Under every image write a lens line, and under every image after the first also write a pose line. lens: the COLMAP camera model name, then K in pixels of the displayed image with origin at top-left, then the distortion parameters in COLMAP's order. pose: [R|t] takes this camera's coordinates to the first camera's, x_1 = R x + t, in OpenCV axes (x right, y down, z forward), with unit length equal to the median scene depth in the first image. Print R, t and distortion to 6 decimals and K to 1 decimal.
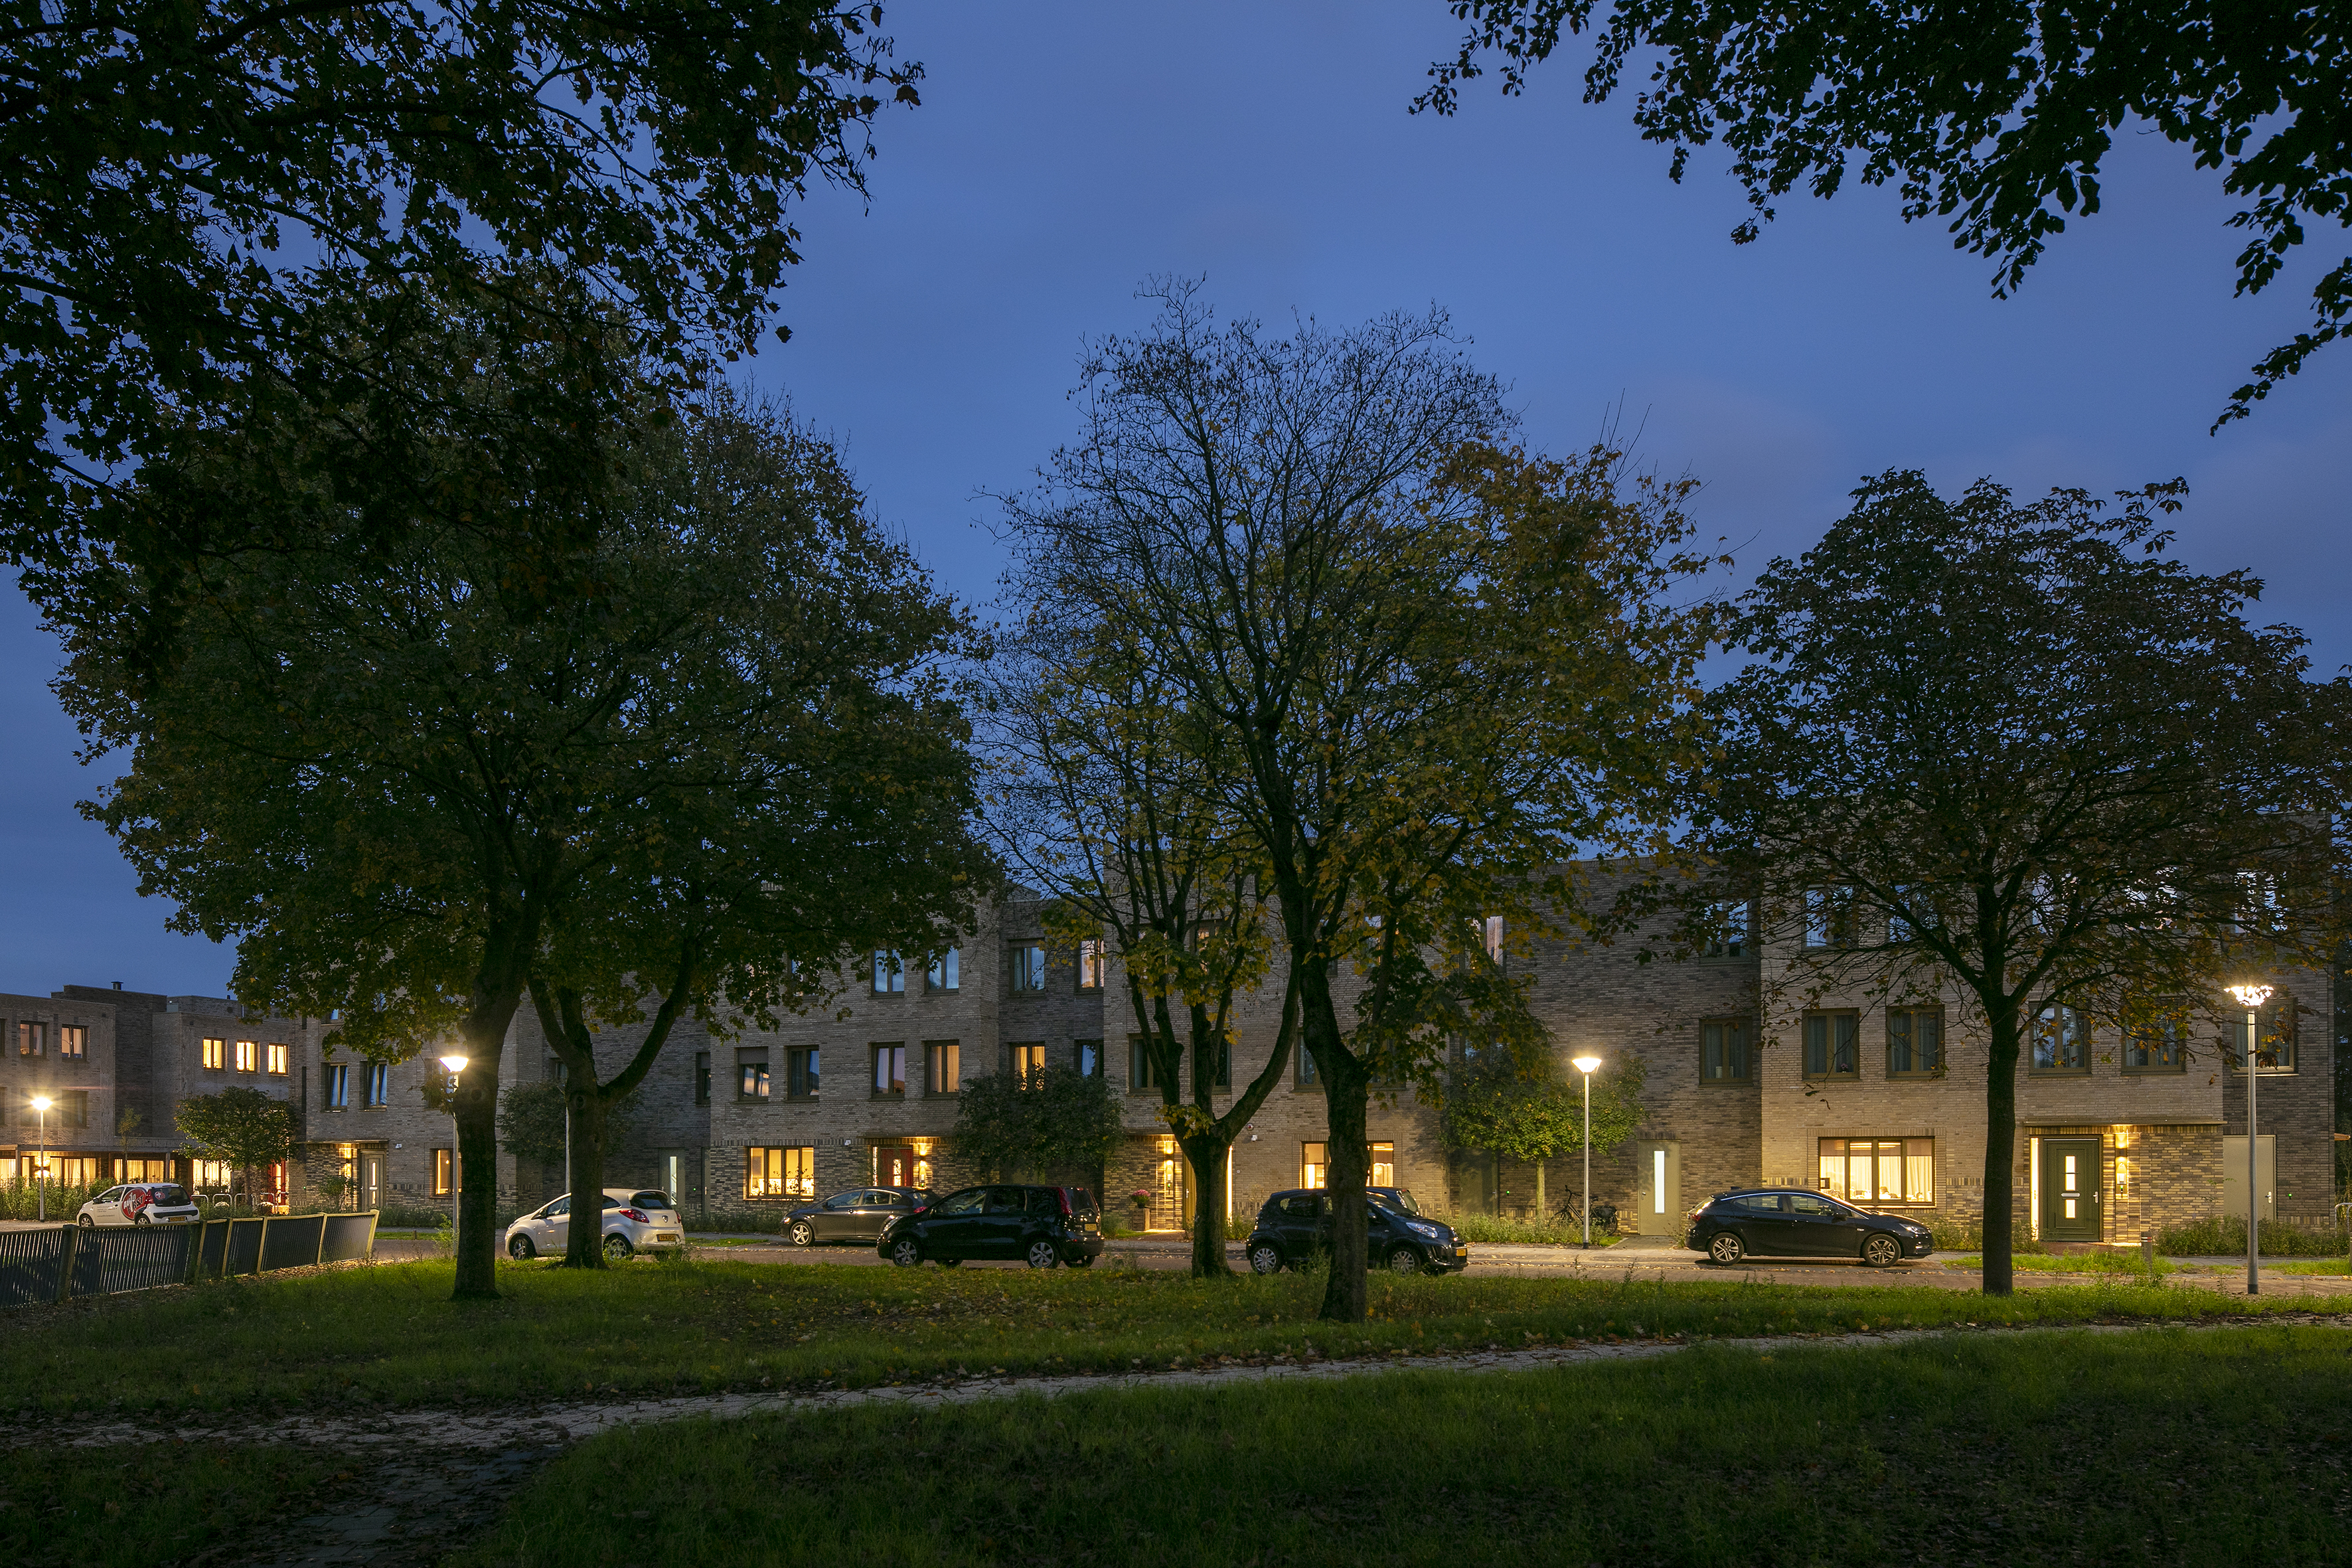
lens RADIAL K [[1573.2, 0, 1106.5], [0, 1573.2, 940.5], [0, 0, 1]] dist [-0.003049, 0.003241]
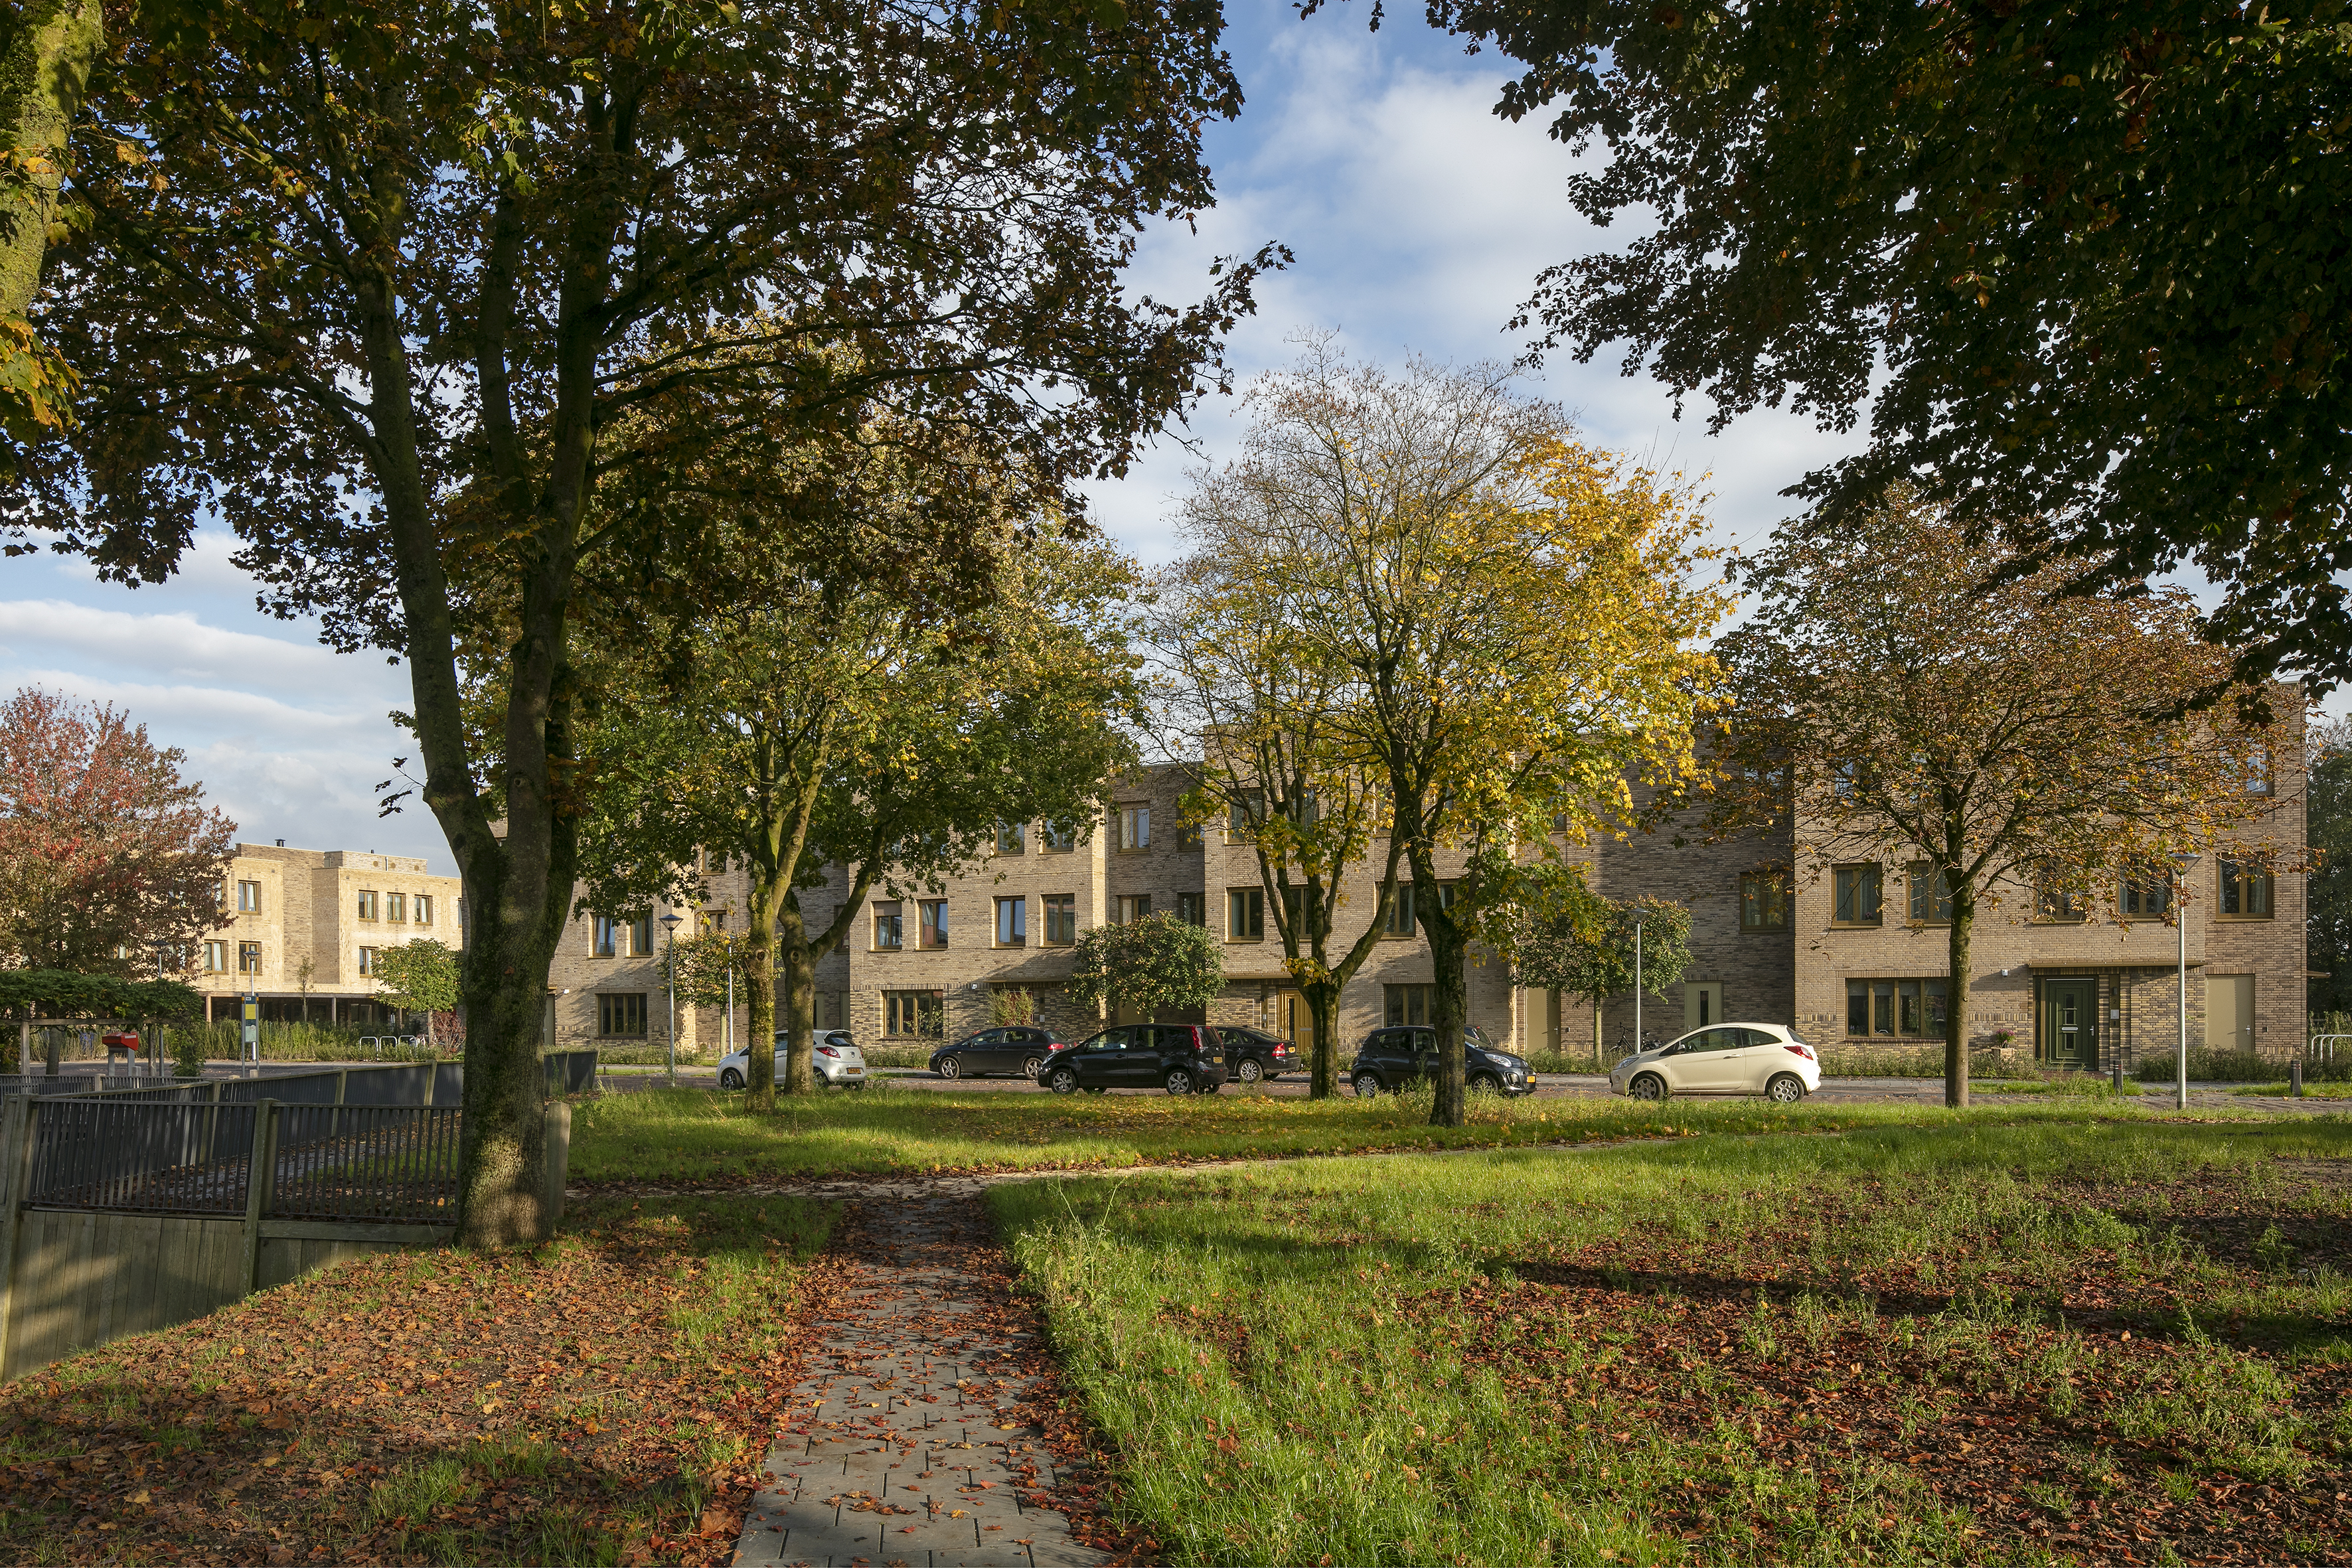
lens RADIAL K [[1573.2, 0, 1179.4], [0, 1573.2, 786.1], [0, 0, 1]] dist [-0.003049, 0.003241]
pose [[0.999953, -0.003267, 0.009096, -0.063077], [0.003222, 0.999982, 0.004967, -0.037710], [-0.009112, -0.004937, 0.999946, -0.232254]]
